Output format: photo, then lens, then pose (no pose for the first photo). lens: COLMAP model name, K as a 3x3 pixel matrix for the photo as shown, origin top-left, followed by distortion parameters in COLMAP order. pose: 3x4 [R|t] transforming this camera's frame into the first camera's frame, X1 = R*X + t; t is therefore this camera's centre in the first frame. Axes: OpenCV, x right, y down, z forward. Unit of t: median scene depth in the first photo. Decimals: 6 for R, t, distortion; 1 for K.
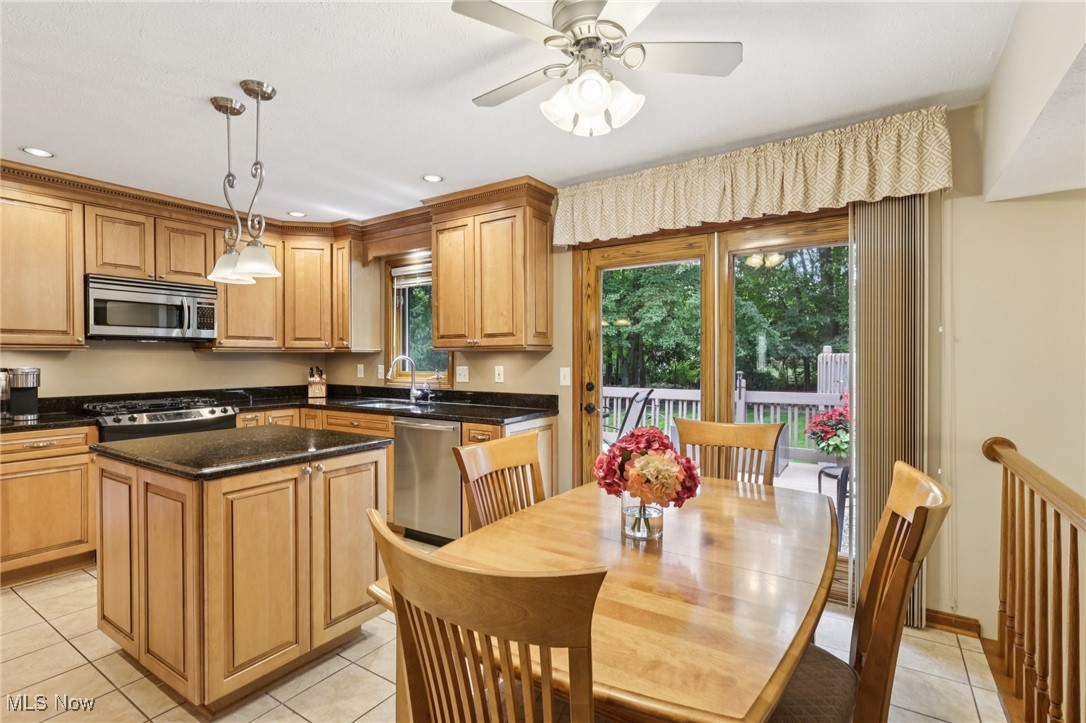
lens RADIAL K [[510.8, 0, 540.8], [0, 510.8, 361.4], [0, 0, 1]] dist [-0.001443, -0.000518]
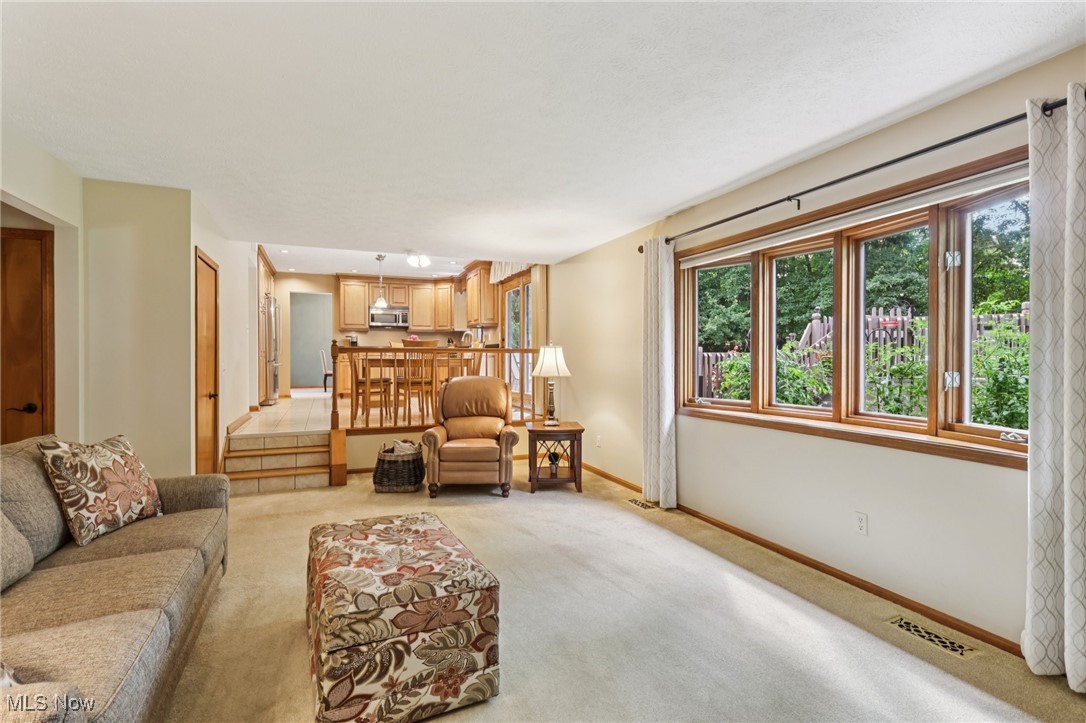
lens RADIAL K [[510.8, 0, 540.8], [0, 510.8, 361.4], [0, 0, 1]] dist [-0.001443, -0.000518]
pose [[0.835572, 0.002097, -0.549377, 1.509065], [-0.003491, 0.999993, -0.001492, 0.149982], [0.549370, 0.003165, 0.835573, -0.909176]]
